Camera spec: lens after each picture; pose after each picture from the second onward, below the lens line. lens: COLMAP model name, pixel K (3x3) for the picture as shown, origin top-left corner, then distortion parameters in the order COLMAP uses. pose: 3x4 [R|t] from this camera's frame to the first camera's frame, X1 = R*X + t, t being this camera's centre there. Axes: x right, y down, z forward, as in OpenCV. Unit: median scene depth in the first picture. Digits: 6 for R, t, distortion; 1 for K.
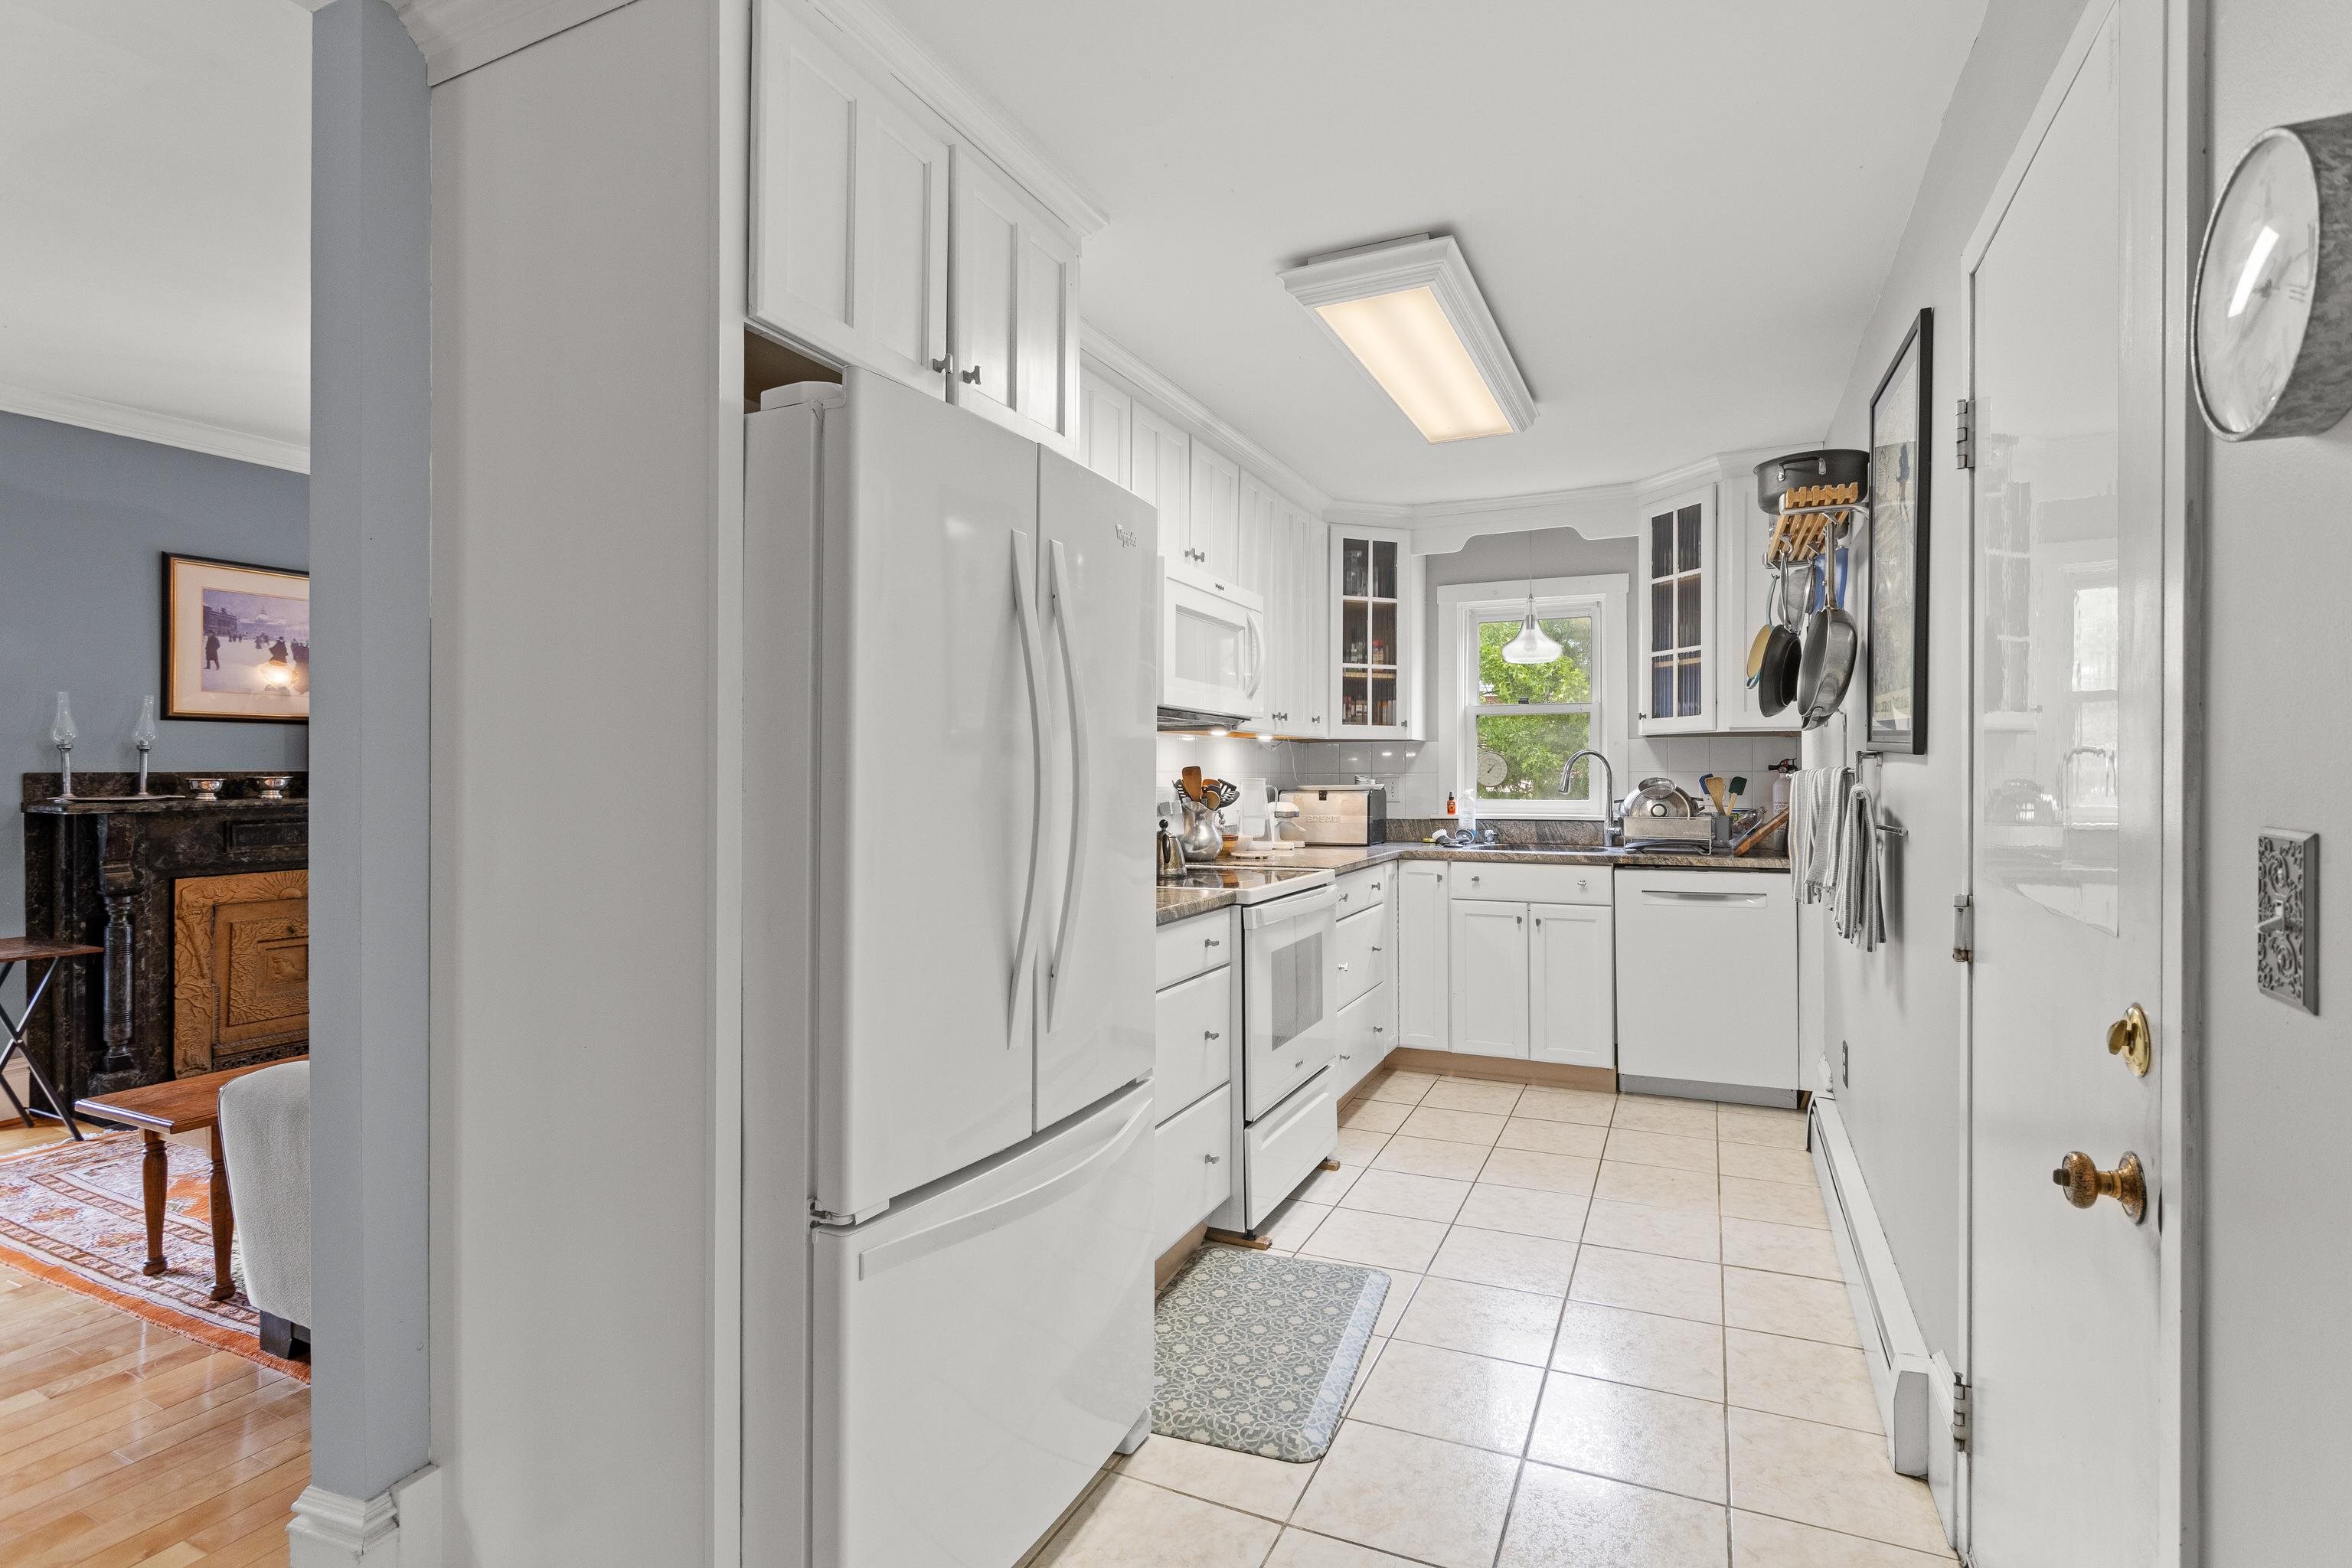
lens RADIAL K [[1139.0, 0, 1190.2], [0, 1139.0, 764.1], [0, 0, 1]] dist [0.006477, 0.000108]
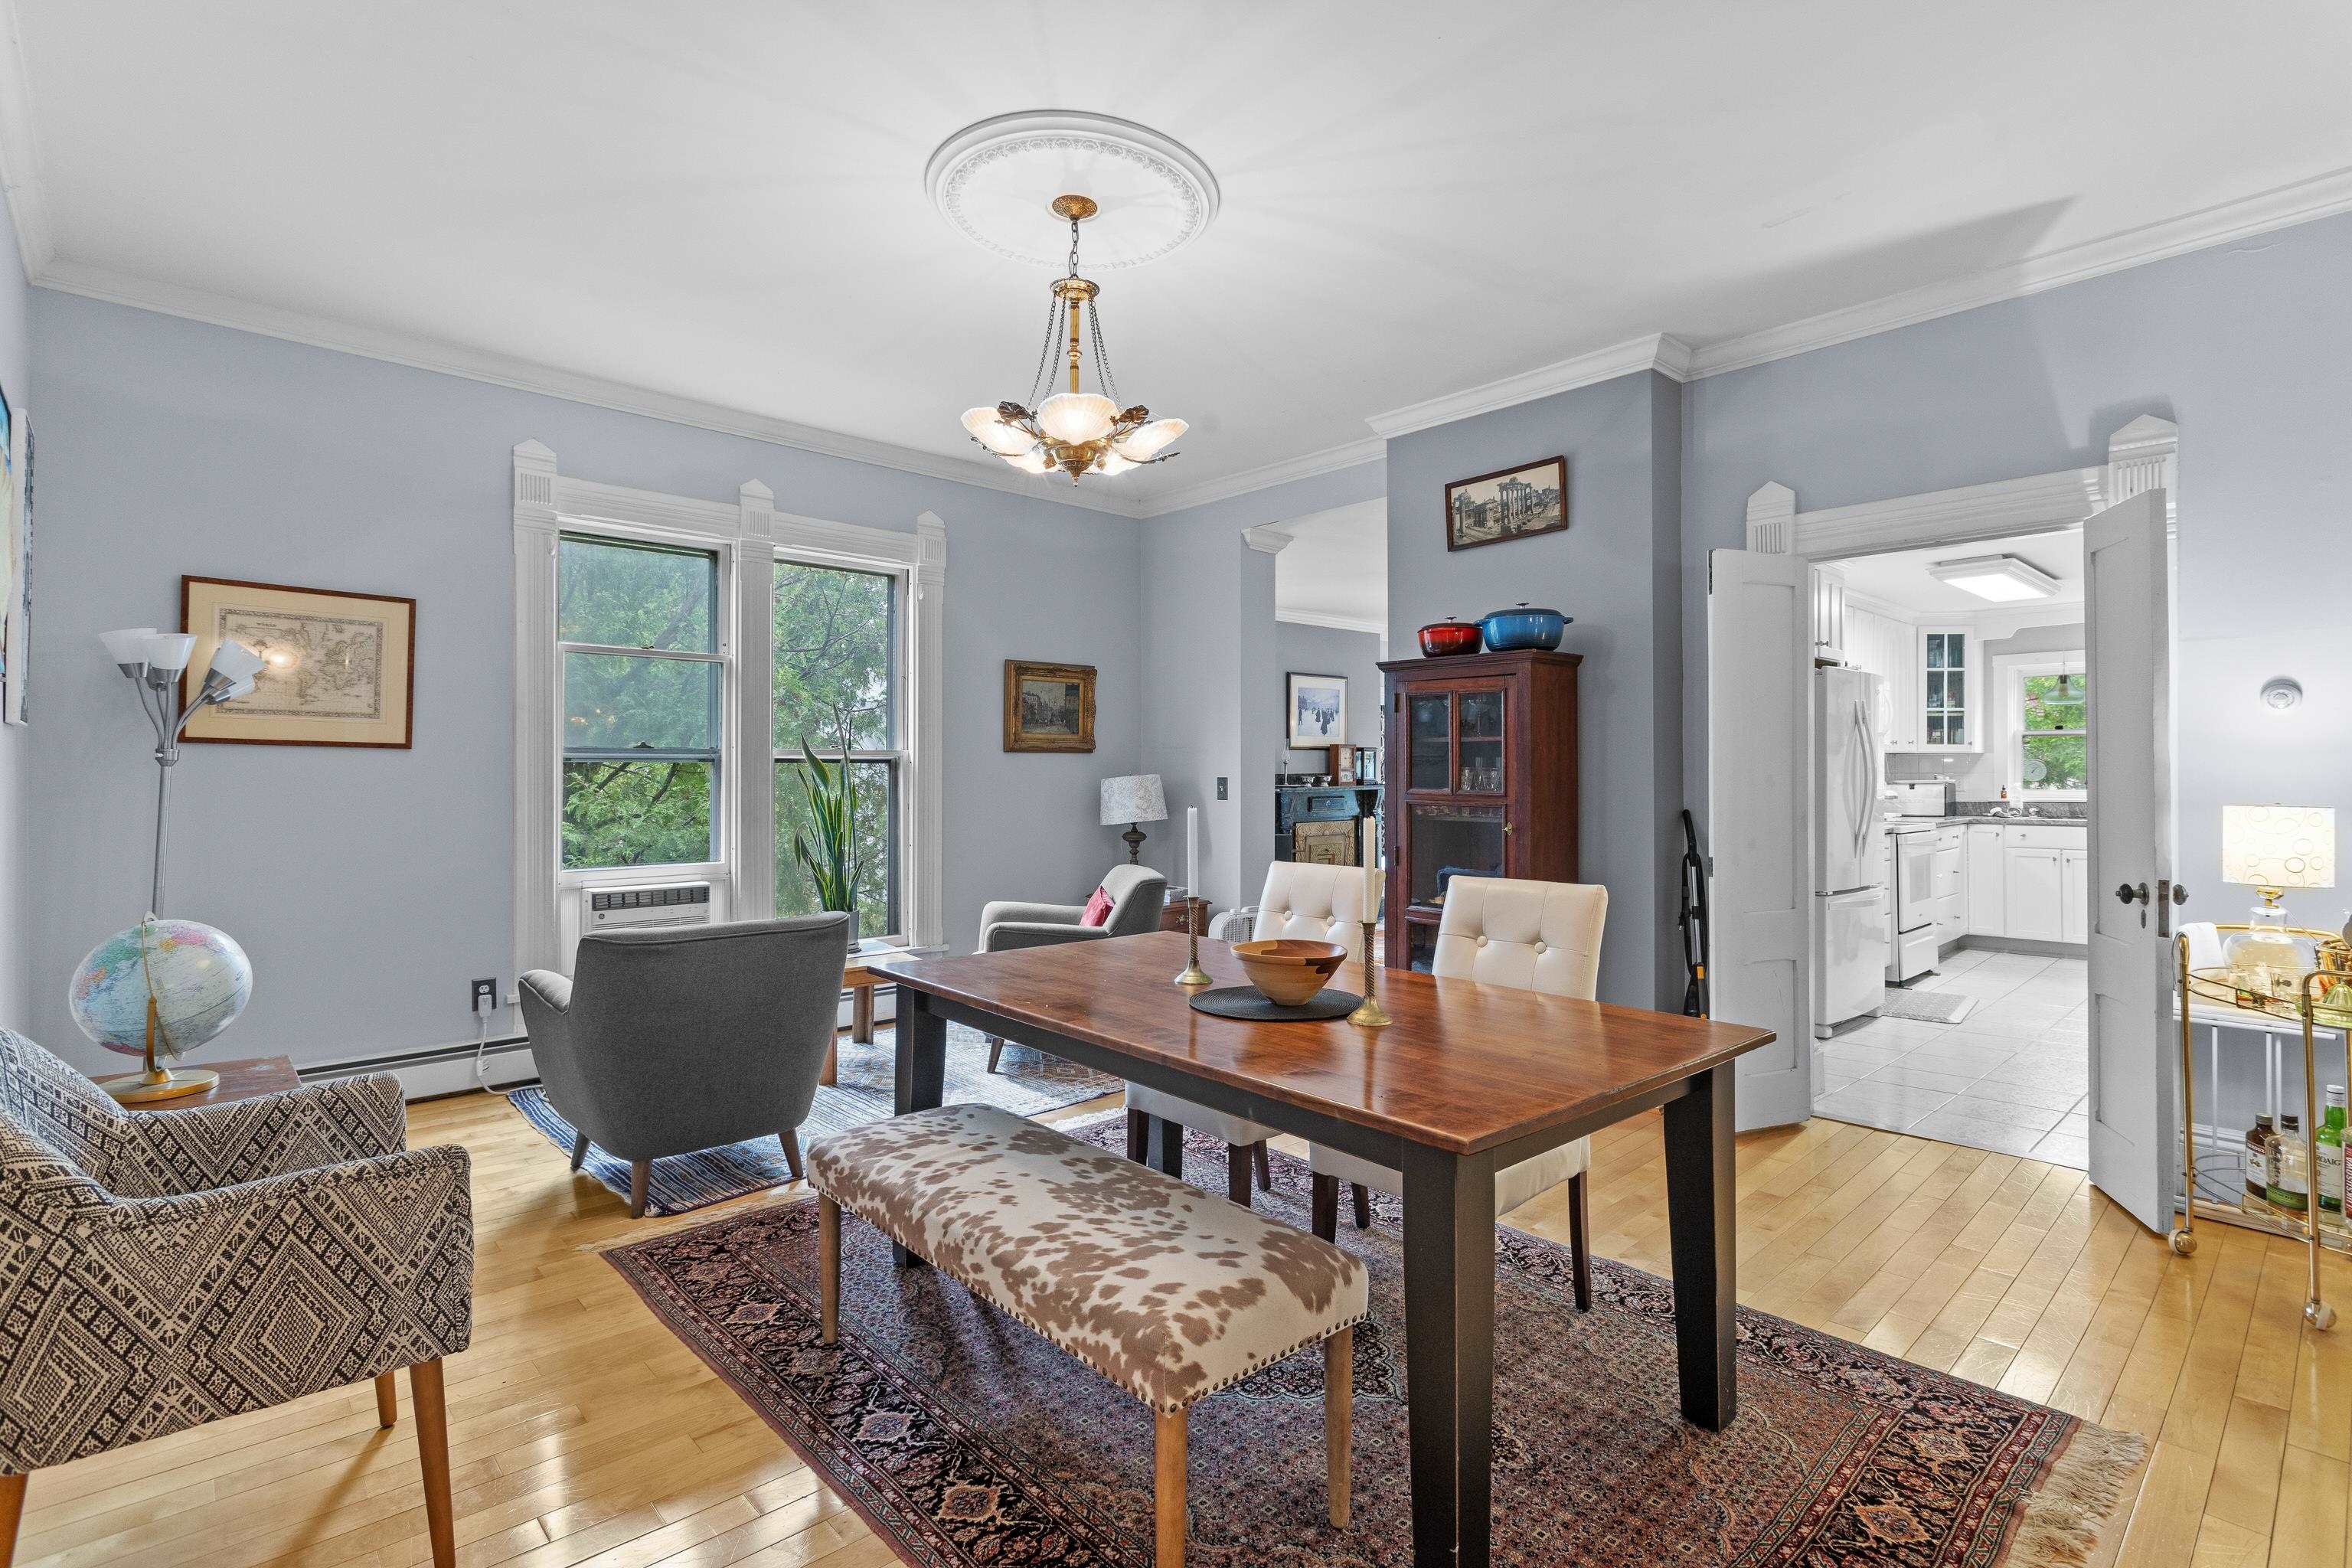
lens RADIAL K [[1139.0, 0, 1175.7], [0, 1139.0, 767.0], [0, 0, 1]] dist [0.006477, 0.000108]
pose [[0.927509, -0.004047, -0.373779, -0.291095], [0.004442, 0.999990, 0.000197, -0.006984], [0.373775, -0.001843, 0.927518, -1.078217]]
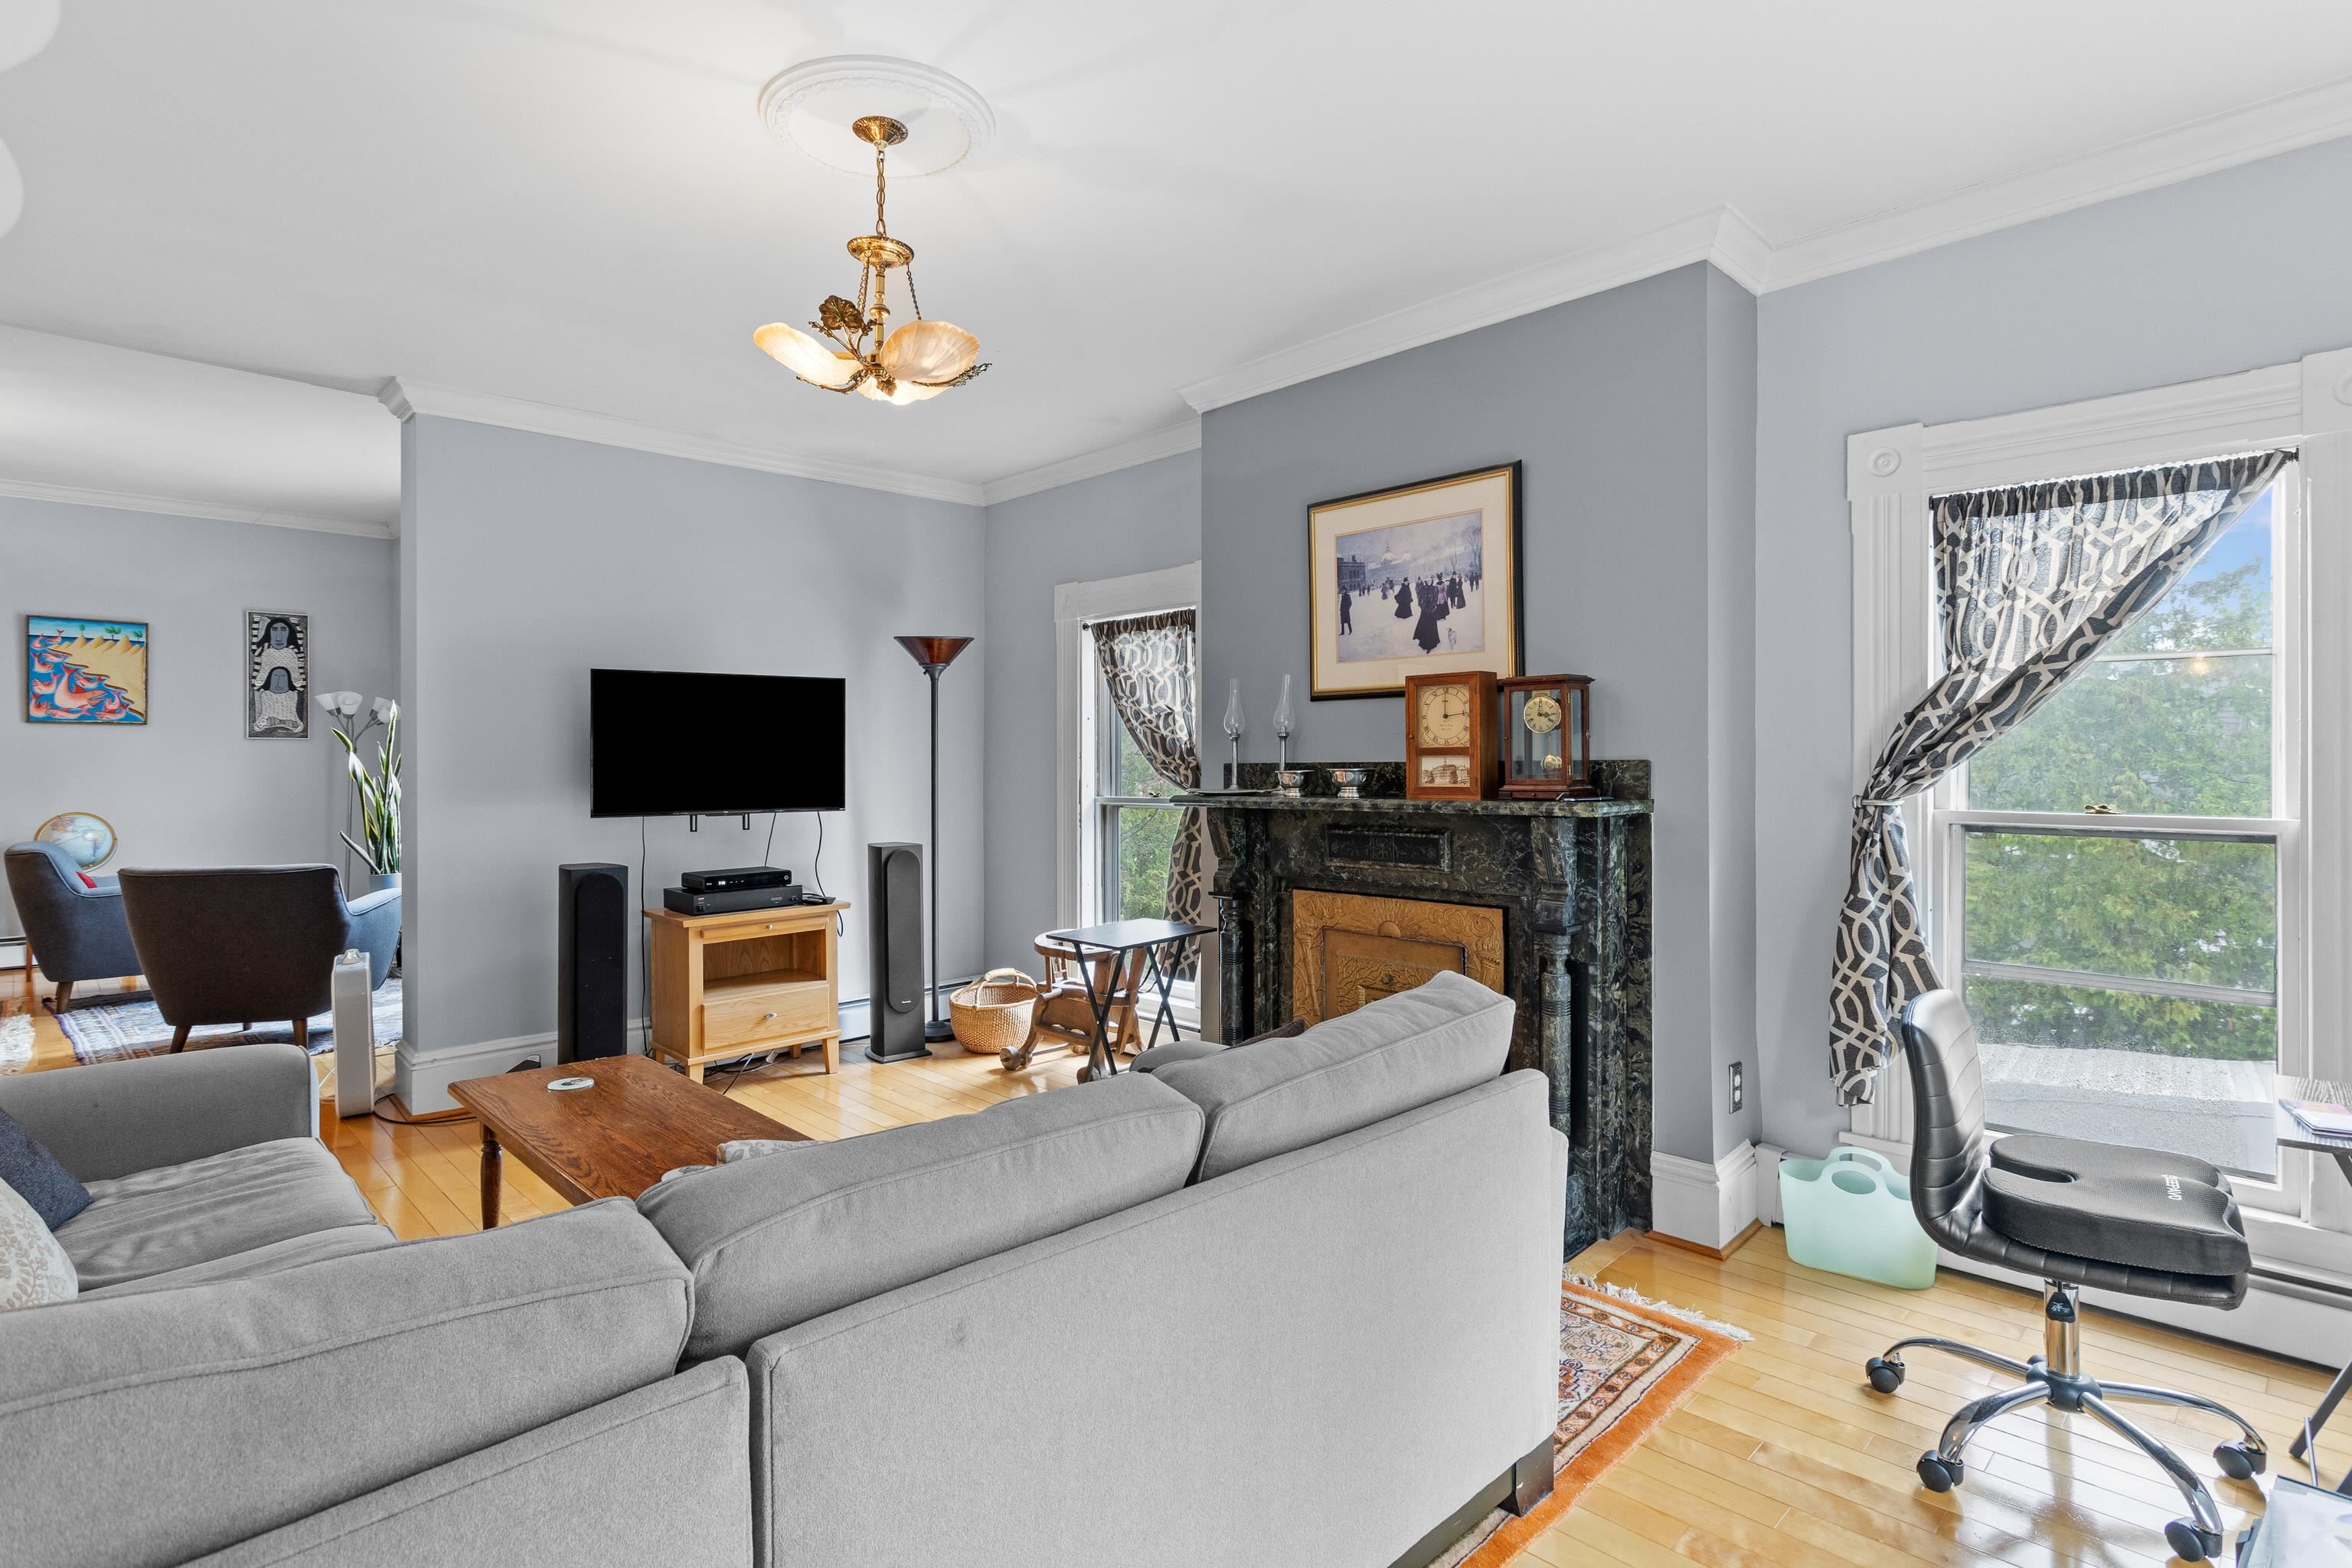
lens RADIAL K [[1139.0, 0, 1183.9], [0, 1139.0, 767.4], [0, 0, 1]] dist [0.006477, 0.000108]
pose [[-0.314449, 0.020126, -0.949061, -0.058260], [0.019753, 0.999697, 0.014655, -0.003528], [0.949069, -0.014138, -0.314751, 1.183777]]
